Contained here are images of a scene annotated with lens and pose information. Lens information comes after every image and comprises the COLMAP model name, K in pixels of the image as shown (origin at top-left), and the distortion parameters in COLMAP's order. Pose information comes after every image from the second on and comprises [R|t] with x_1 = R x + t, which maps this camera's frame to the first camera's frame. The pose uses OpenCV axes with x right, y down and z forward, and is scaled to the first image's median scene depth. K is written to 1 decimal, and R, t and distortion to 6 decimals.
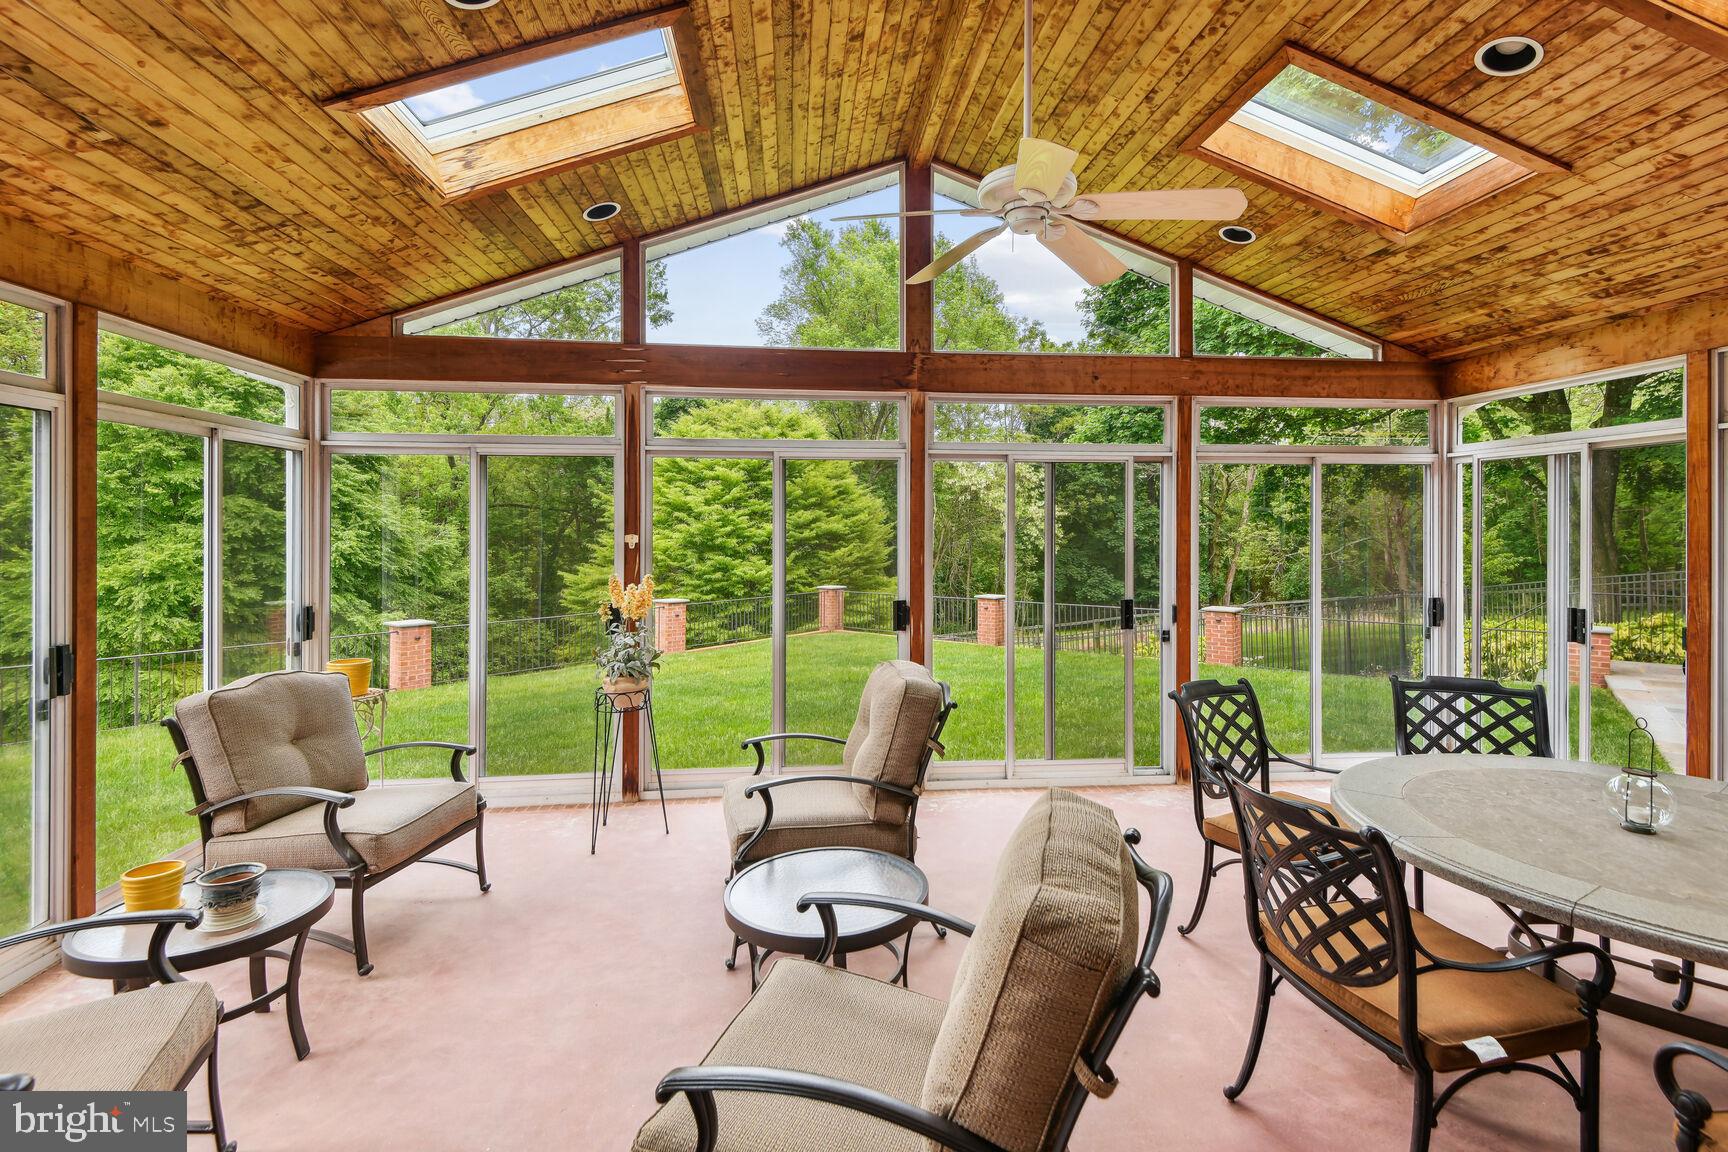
lens RADIAL K [[809.3, 0, 860.0], [0, 809.3, 528.8], [0, 0, 1]] dist [0.015621, -0.007785]
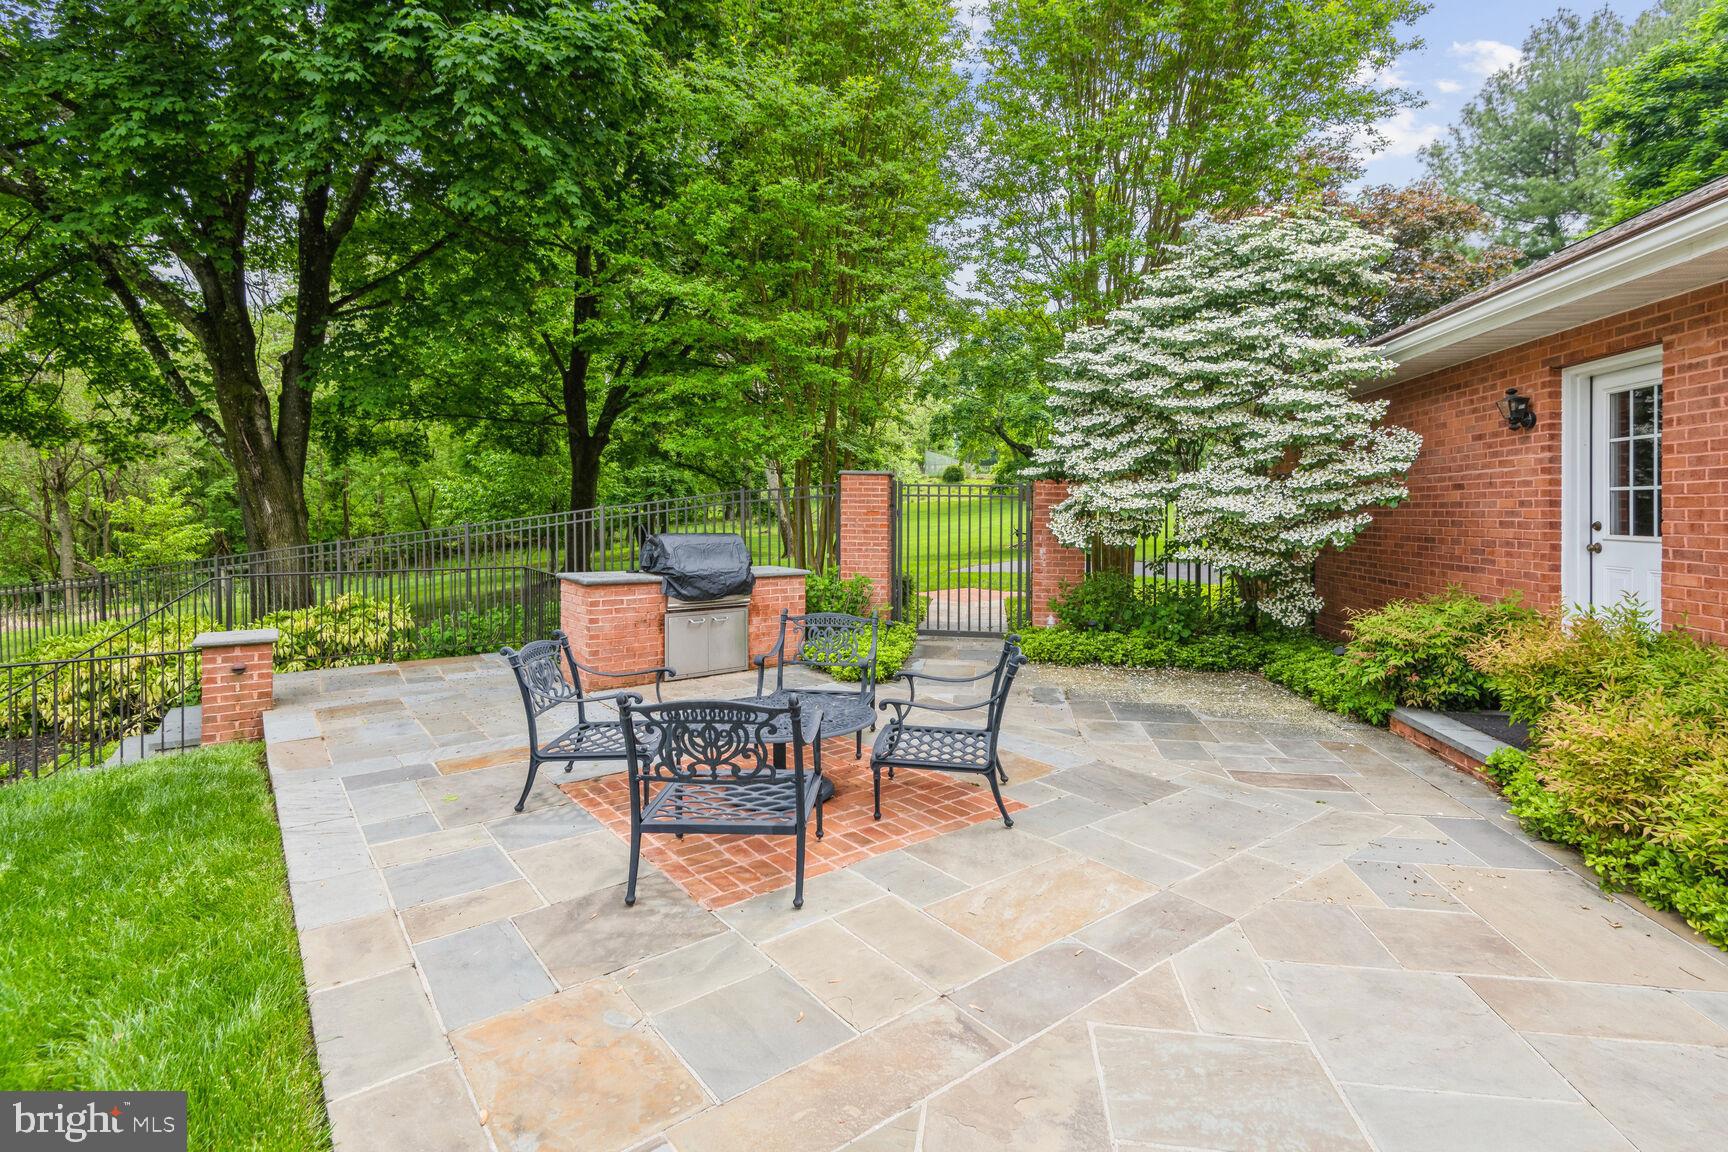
lens RADIAL K [[809.3, 0, 888.6], [0, 809.3, 509.6], [0, 0, 1]] dist [0.015621, -0.007785]
pose [[0.217714, 0.002683, 0.976009, 0.842579], [-0.009748, 0.999952, -0.000575, 0.049893], [-0.975964, -0.009389, 0.217730, 0.827702]]
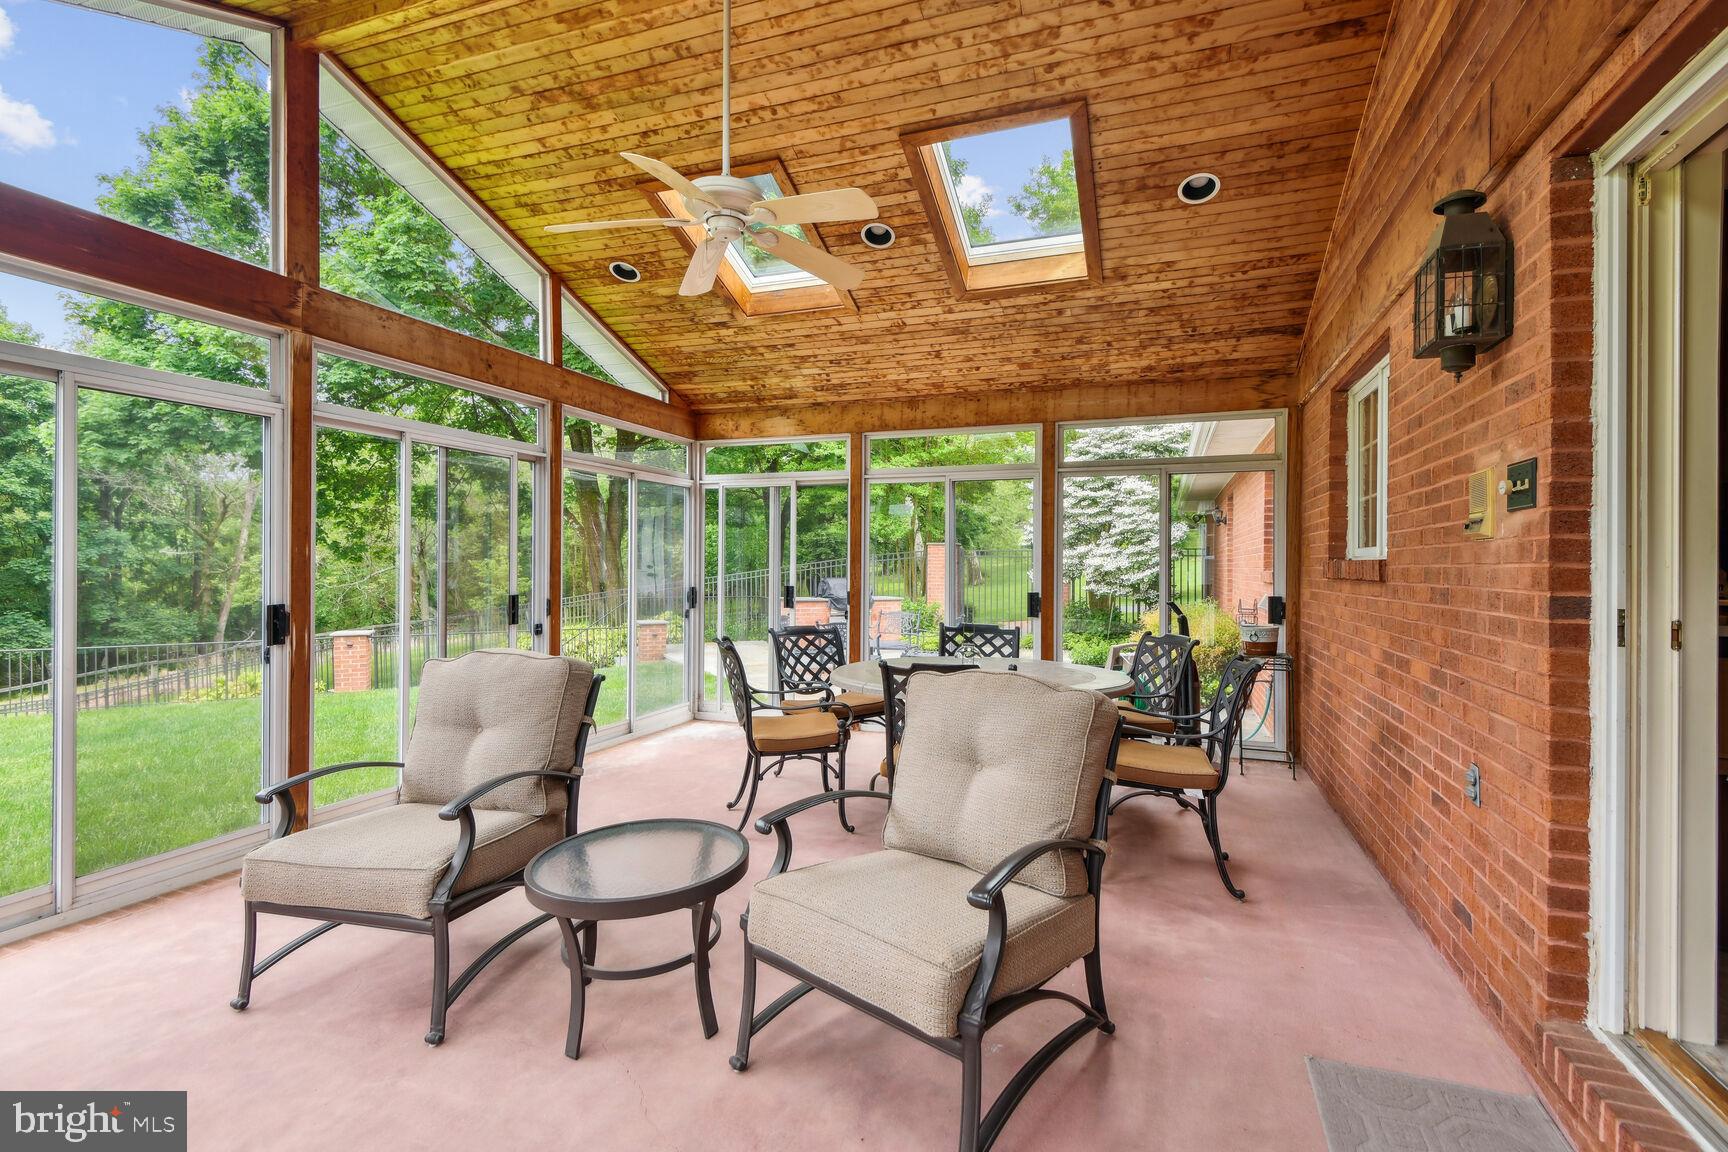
lens RADIAL K [[809.3, 0, 866.3], [0, 809.3, 565.9], [0, 0, 1]] dist [0.015621, -0.007785]
pose [[0.428717, 0.001088, 0.903438, -0.392850], [-0.004188, 0.999991, 0.000783, 0.049340], [-0.903429, -0.004119, 0.428718, 0.176173]]
